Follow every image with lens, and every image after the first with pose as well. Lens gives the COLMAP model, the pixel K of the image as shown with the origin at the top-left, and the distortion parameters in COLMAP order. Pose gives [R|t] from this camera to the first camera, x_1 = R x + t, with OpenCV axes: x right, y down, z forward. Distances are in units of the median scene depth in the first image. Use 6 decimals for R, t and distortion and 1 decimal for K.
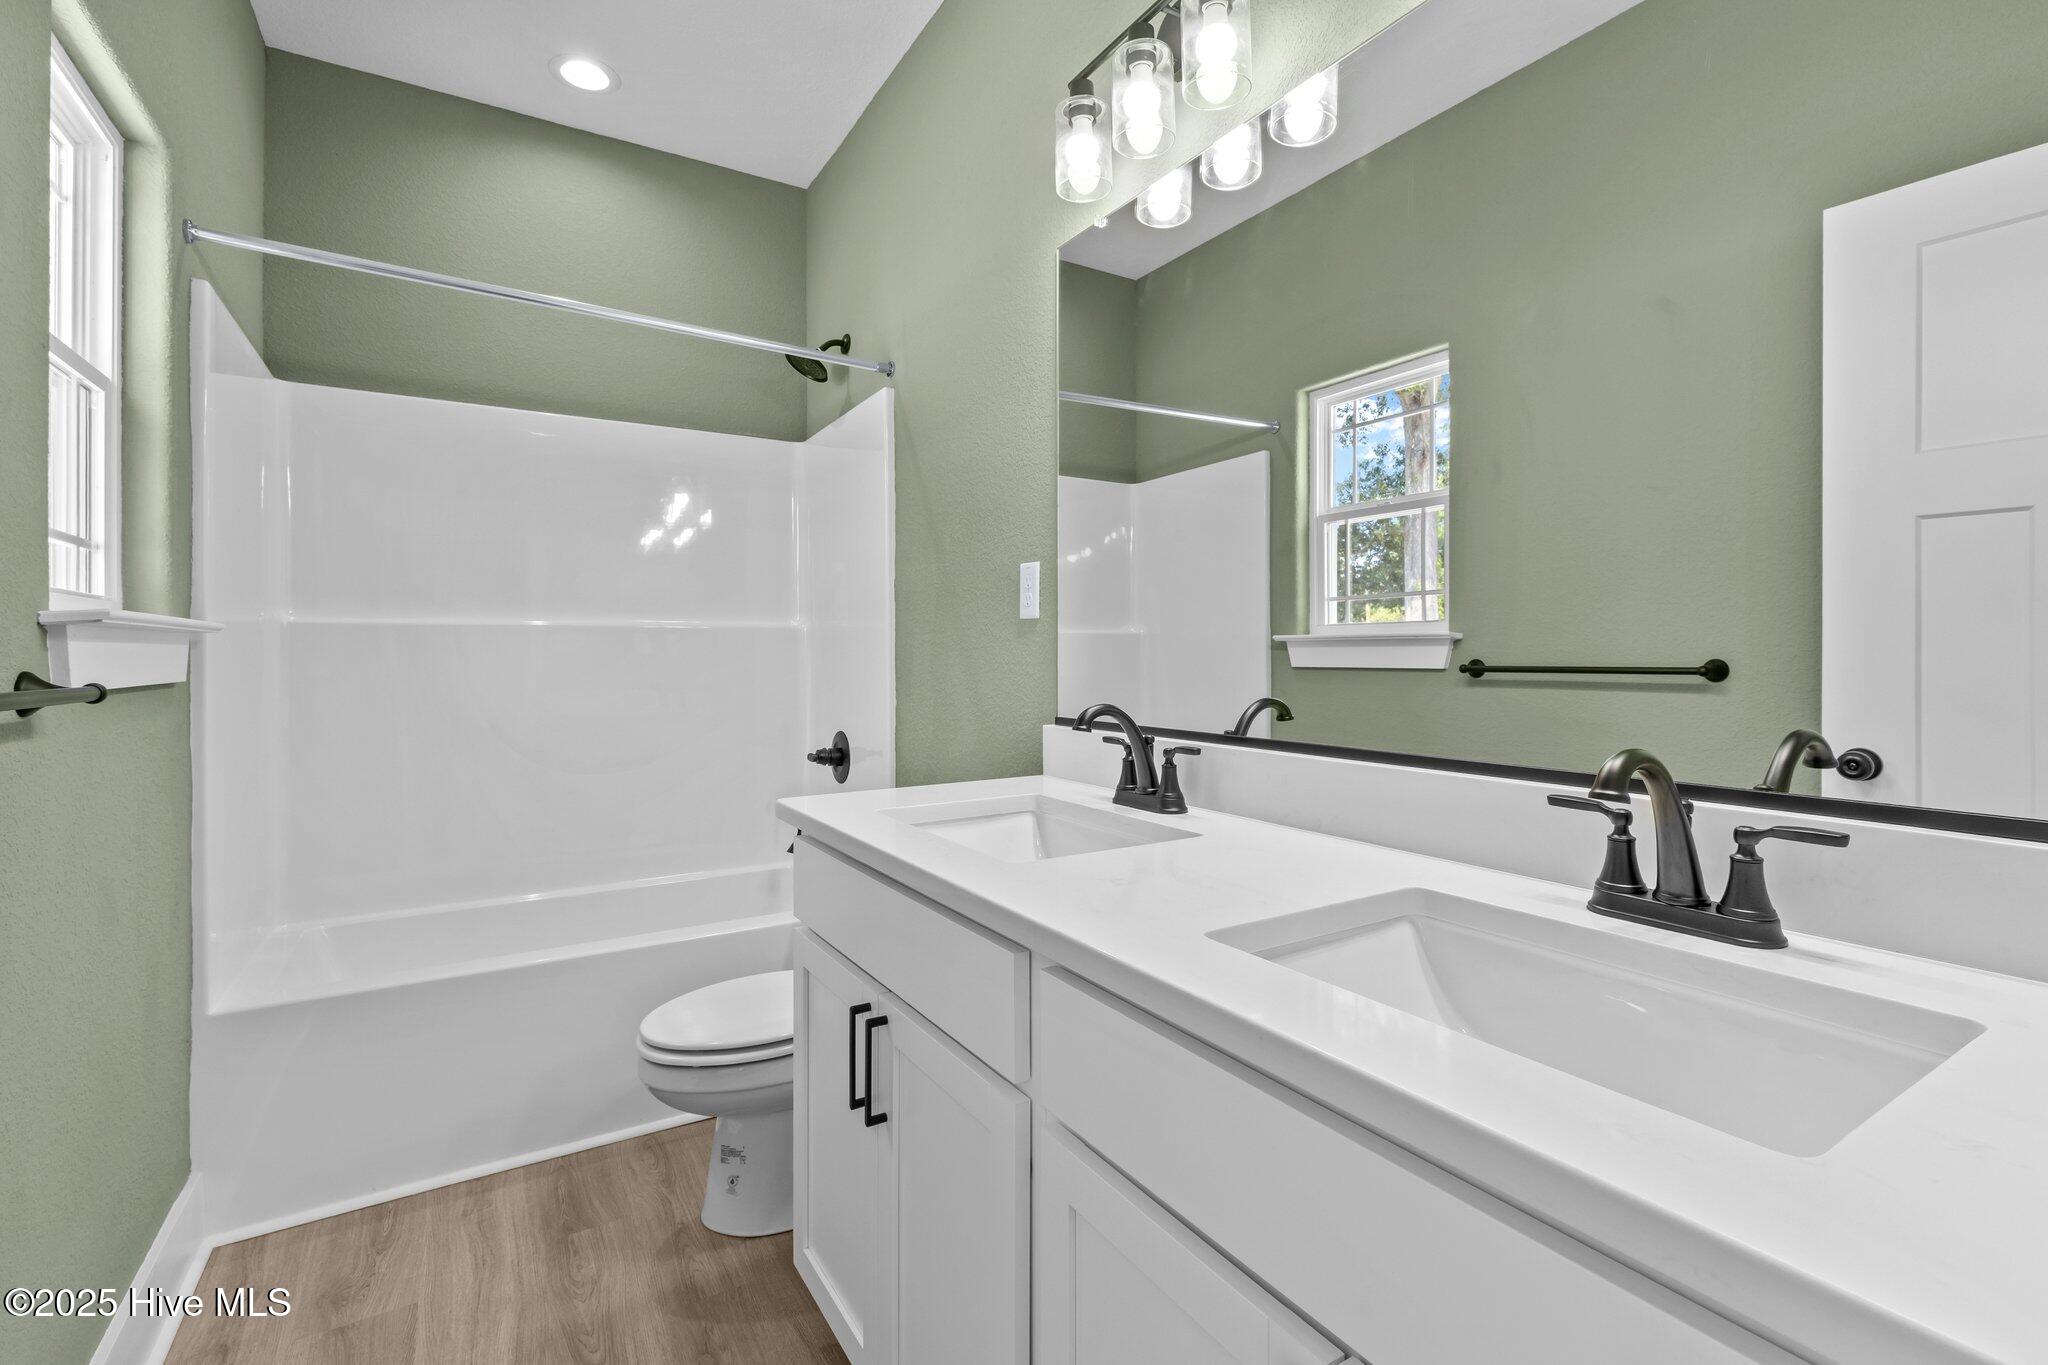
lens RADIAL K [[914.4, 0, 1031.4], [0, 914.4, 660.7], [0, 0, 1]] dist [0.000530, -0.000061]
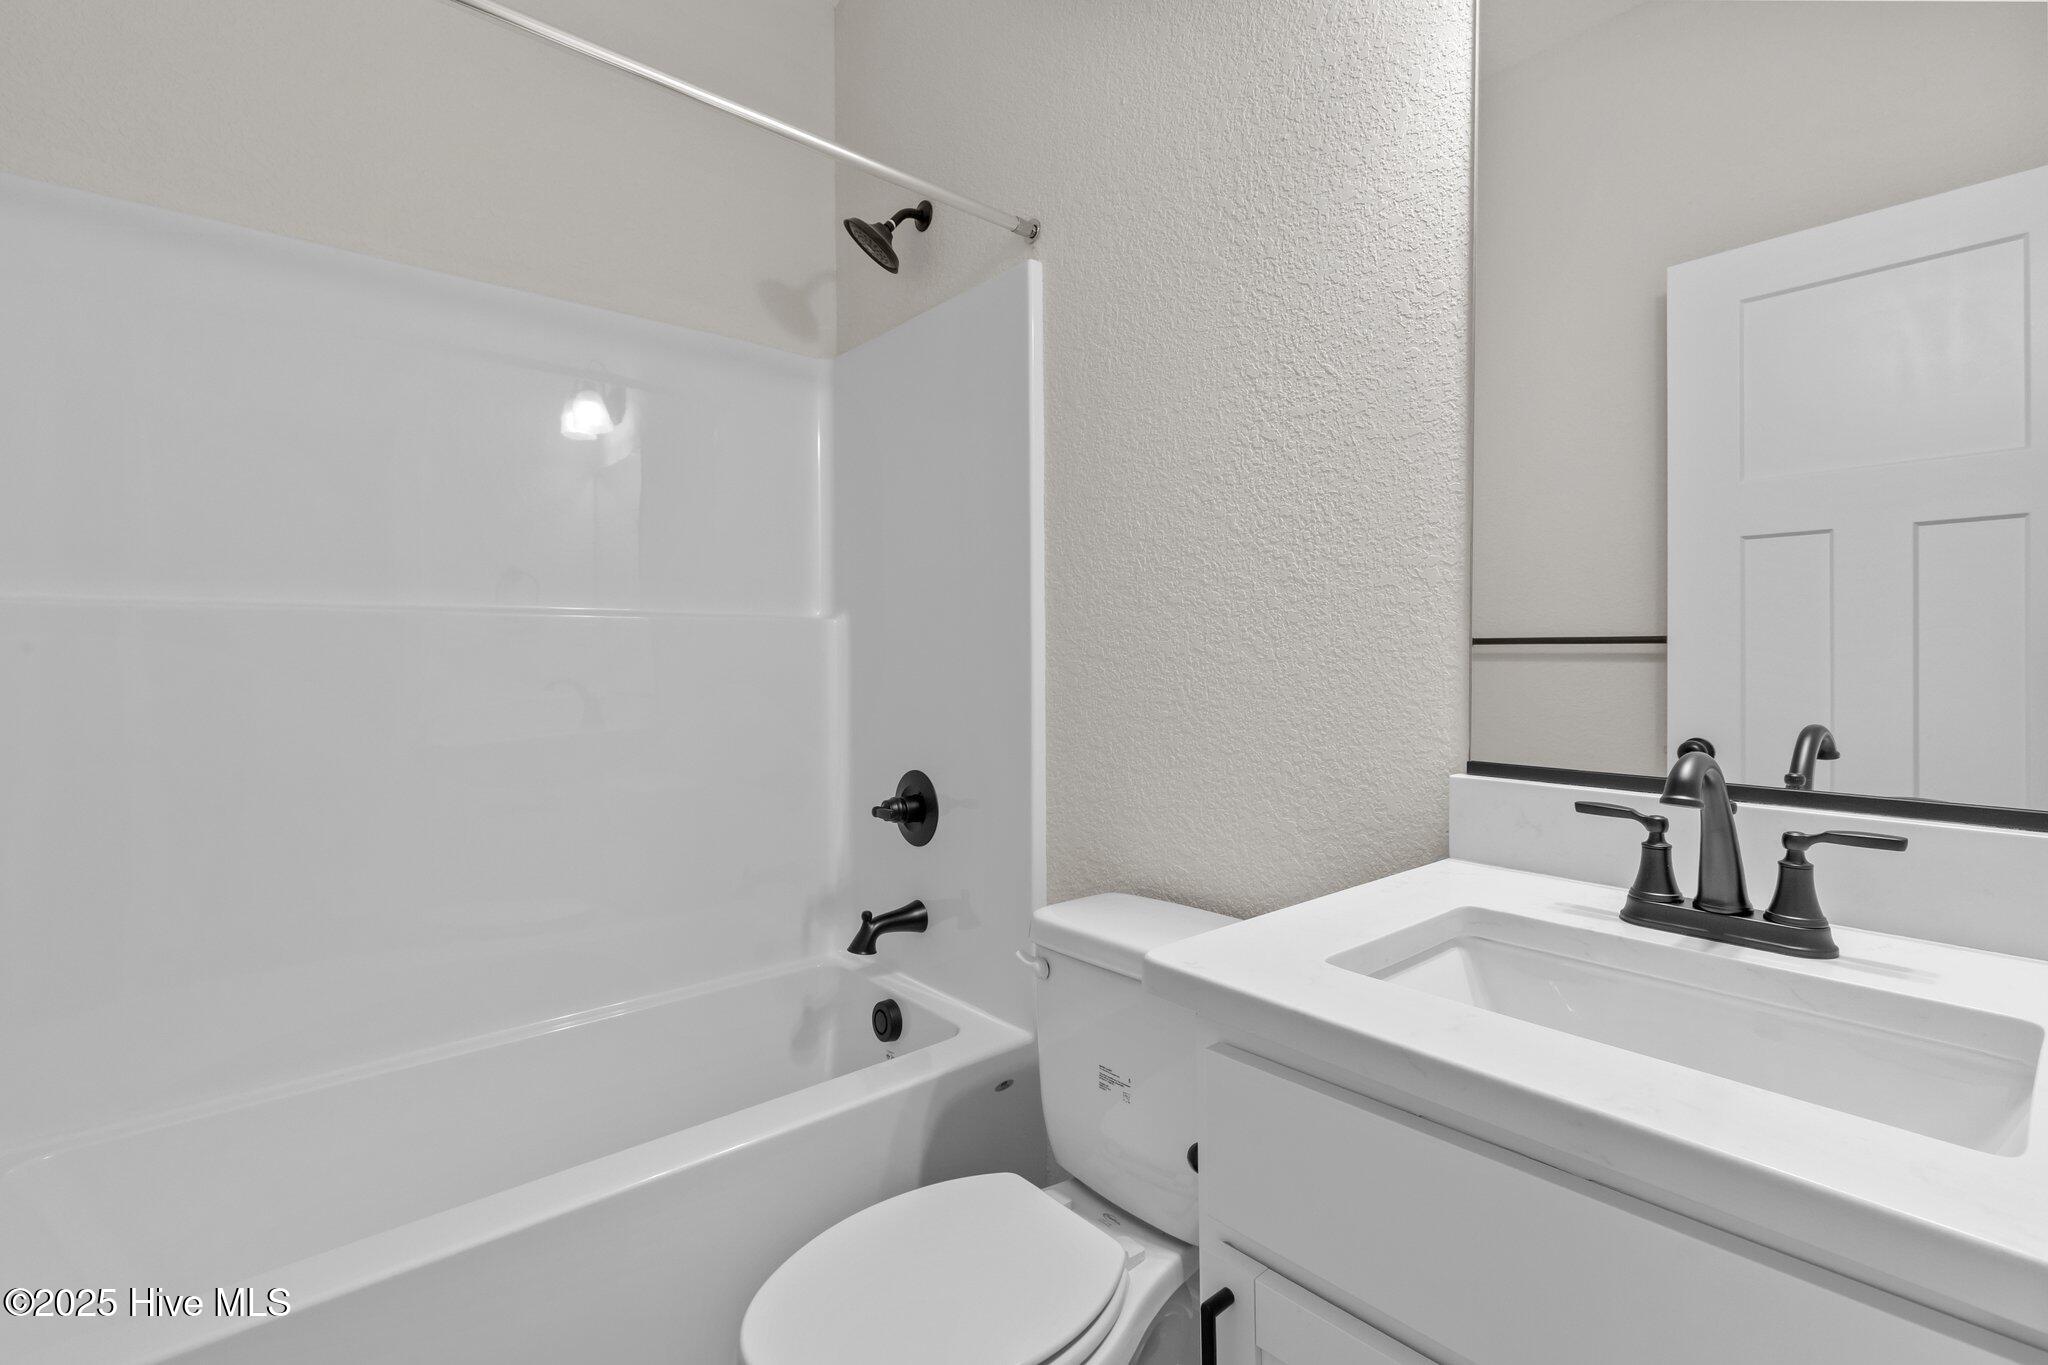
lens RADIAL K [[919.7, 0, 1135.8], [0, 919.7, 635.0], [0, 0, 1]] dist [0.002302, 0.000212]
pose [[0.978811, 0.001826, 0.204757, -0.110338], [0.004883, 0.999468, -0.032256, -0.000930], [-0.204706, 0.032572, 0.978281, 0.169359]]
